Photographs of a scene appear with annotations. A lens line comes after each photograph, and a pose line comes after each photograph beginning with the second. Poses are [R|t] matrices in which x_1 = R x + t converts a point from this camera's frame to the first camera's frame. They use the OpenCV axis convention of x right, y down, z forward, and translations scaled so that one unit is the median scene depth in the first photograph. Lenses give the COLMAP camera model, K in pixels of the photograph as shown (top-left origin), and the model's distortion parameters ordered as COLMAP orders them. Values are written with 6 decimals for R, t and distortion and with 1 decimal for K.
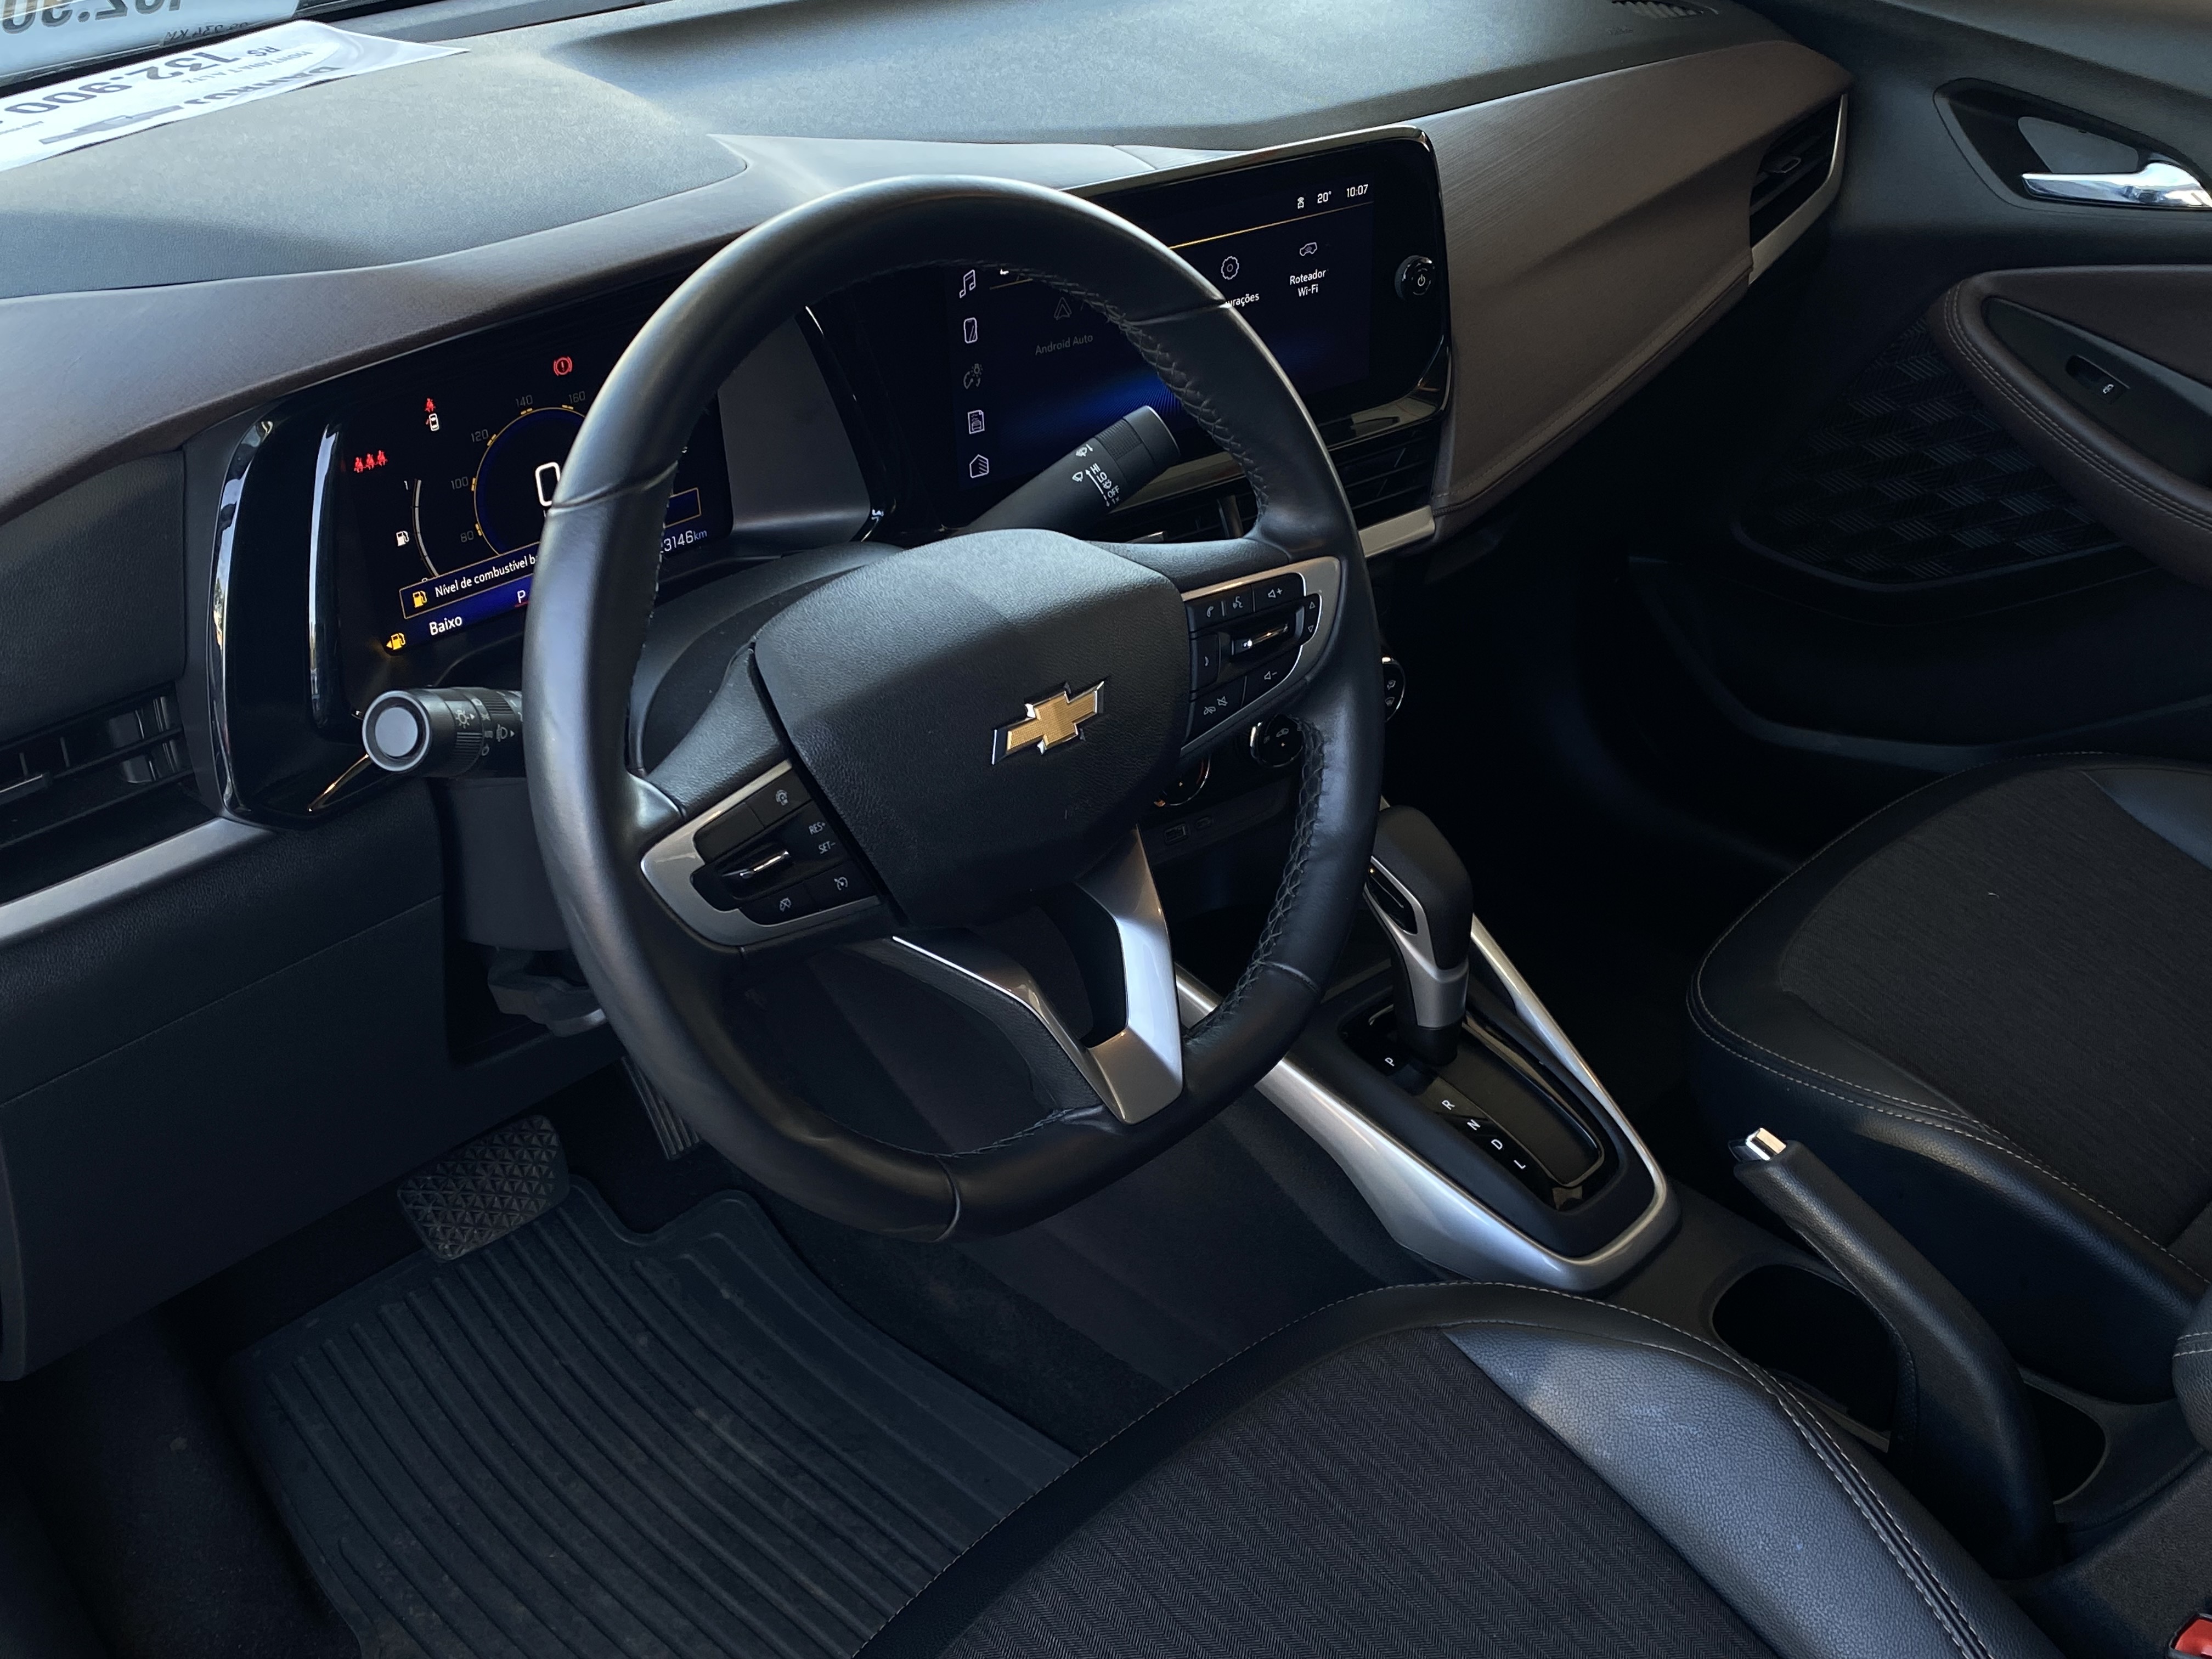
lens RADIAL K [[2254.2, 0, 1106.0], [0, 2254.2, 829.5], [0, 0, 1]] dist [0.413943, -1.494910]
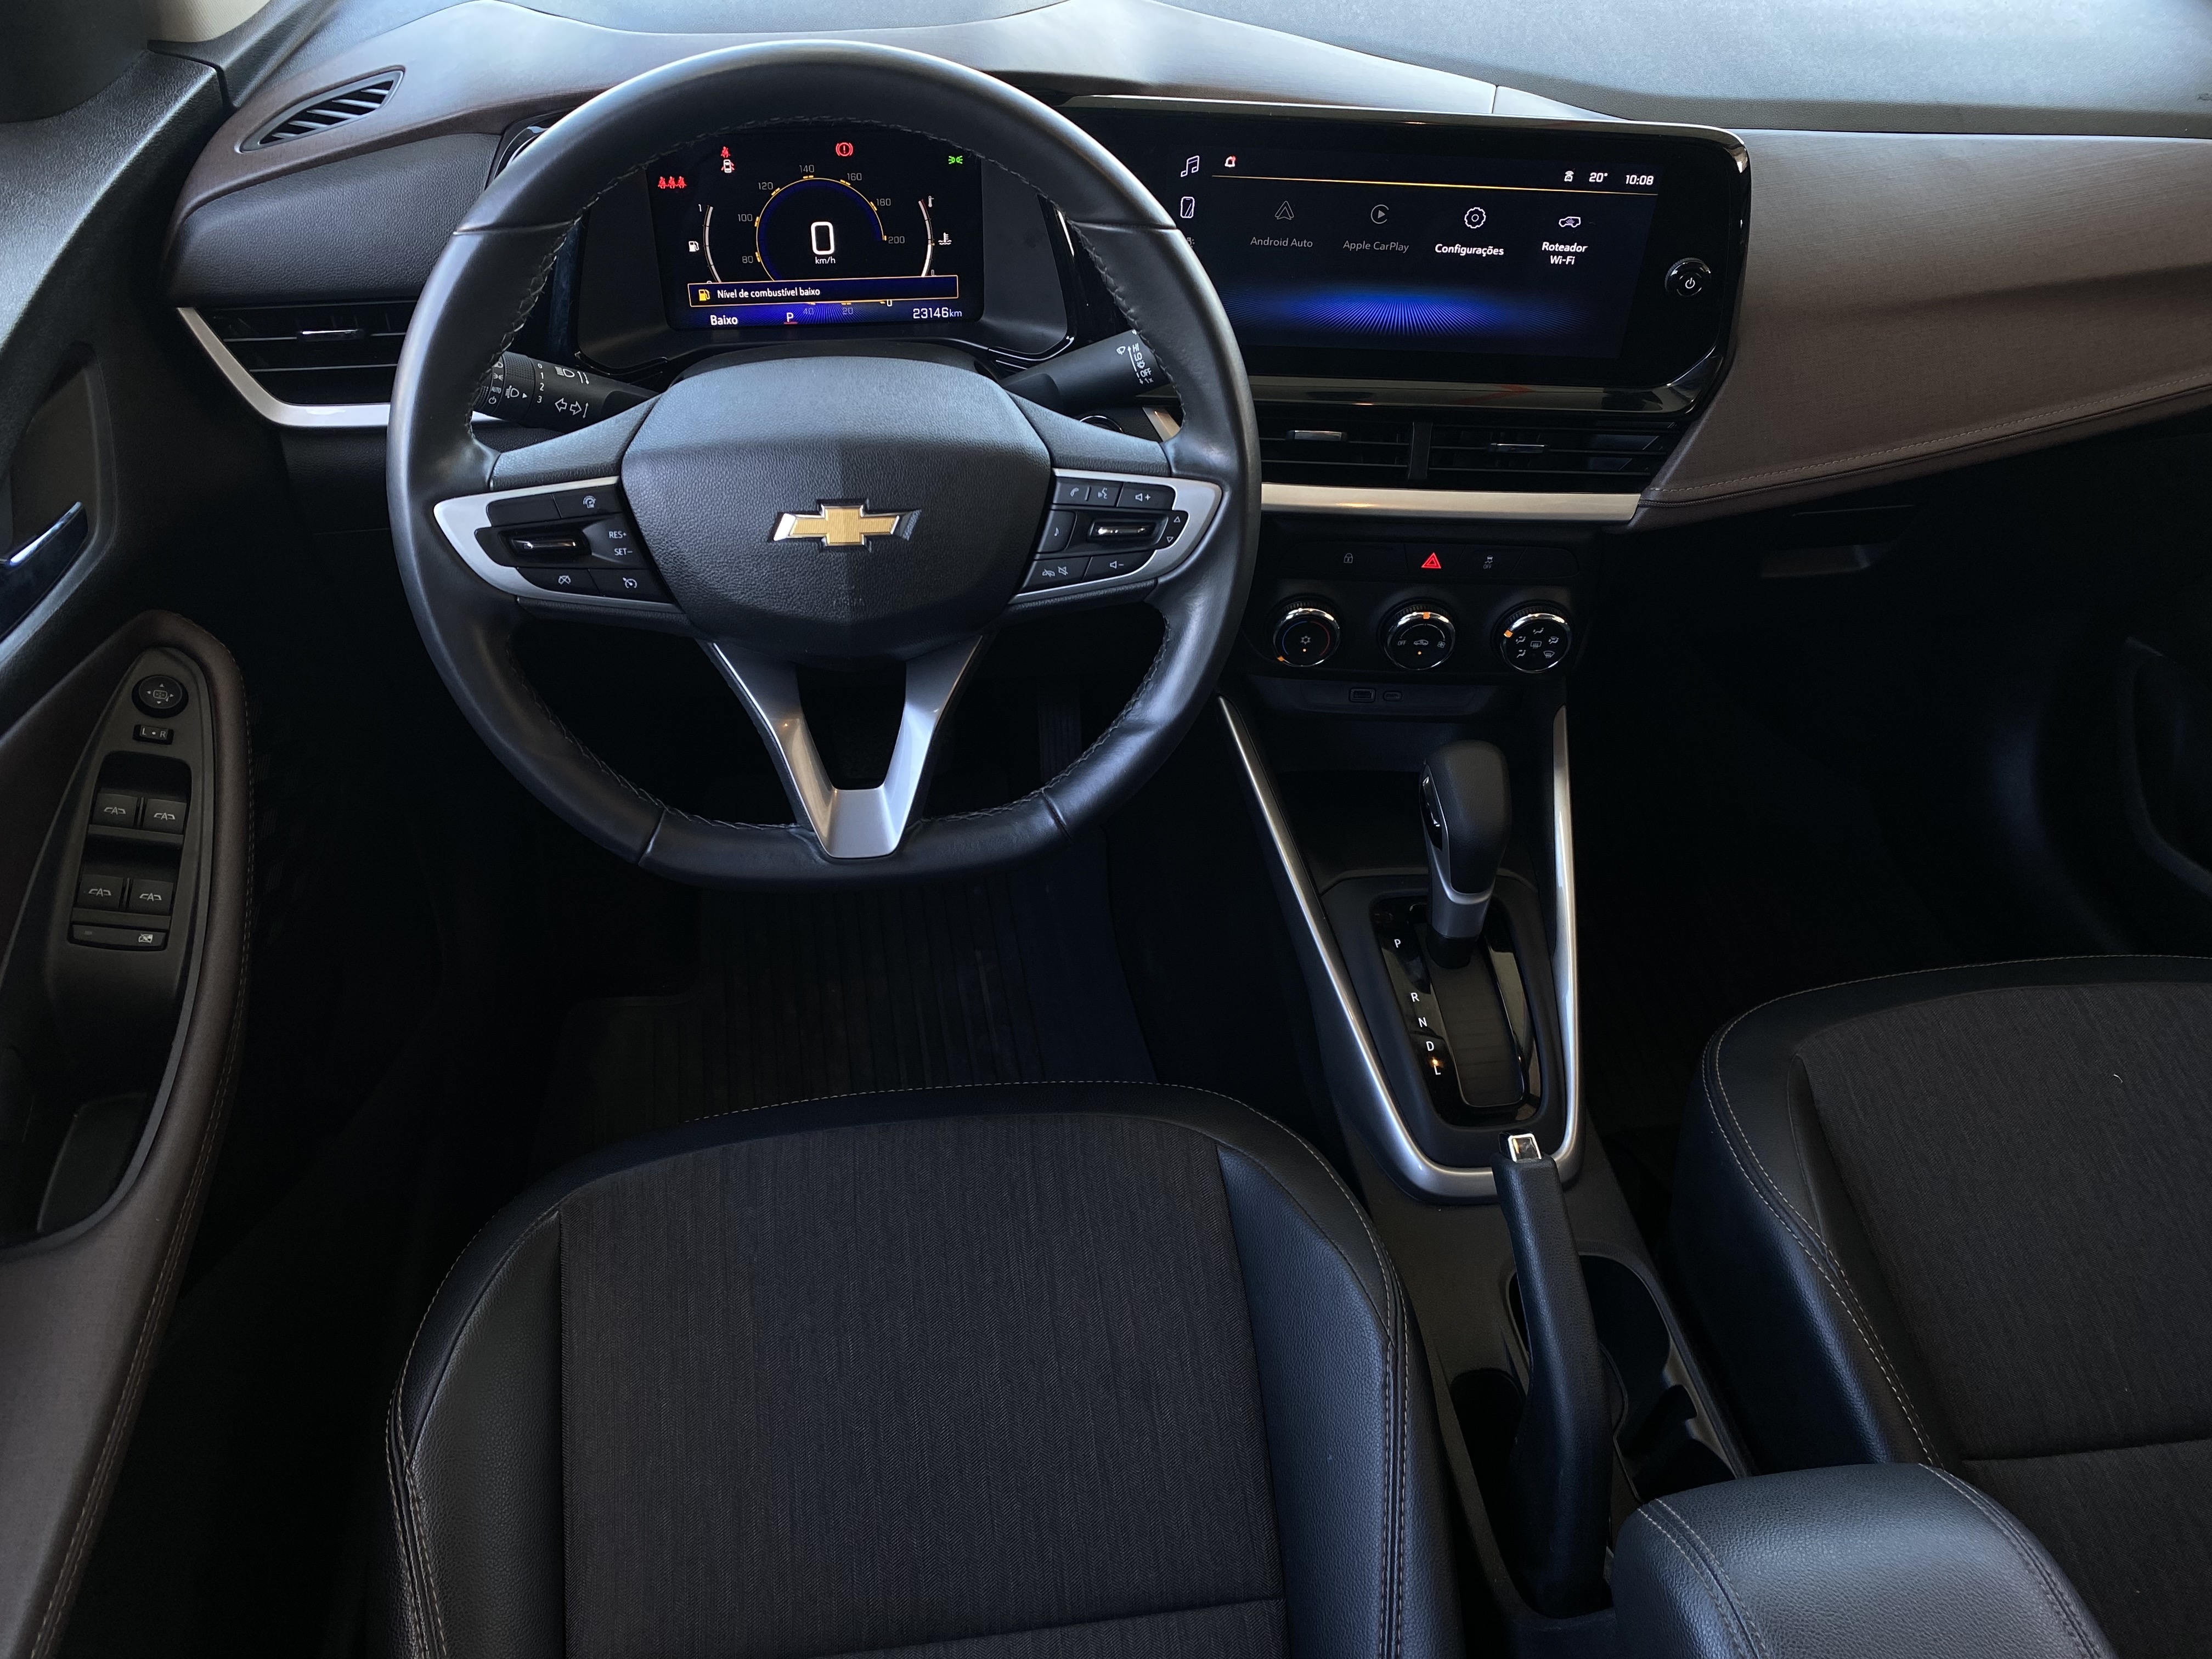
lens RADIAL K [[1732.4, 0, 1119.8], [0, 1732.4, 831.6], [0, 0, 1]] dist [0.109670, -0.213341]
pose [[0.788892, 0.421664, -0.447045, 0.481205], [-0.342959, 0.905723, 0.249087, -0.151918], [0.509930, -0.043185, 0.859131, 0.222366]]
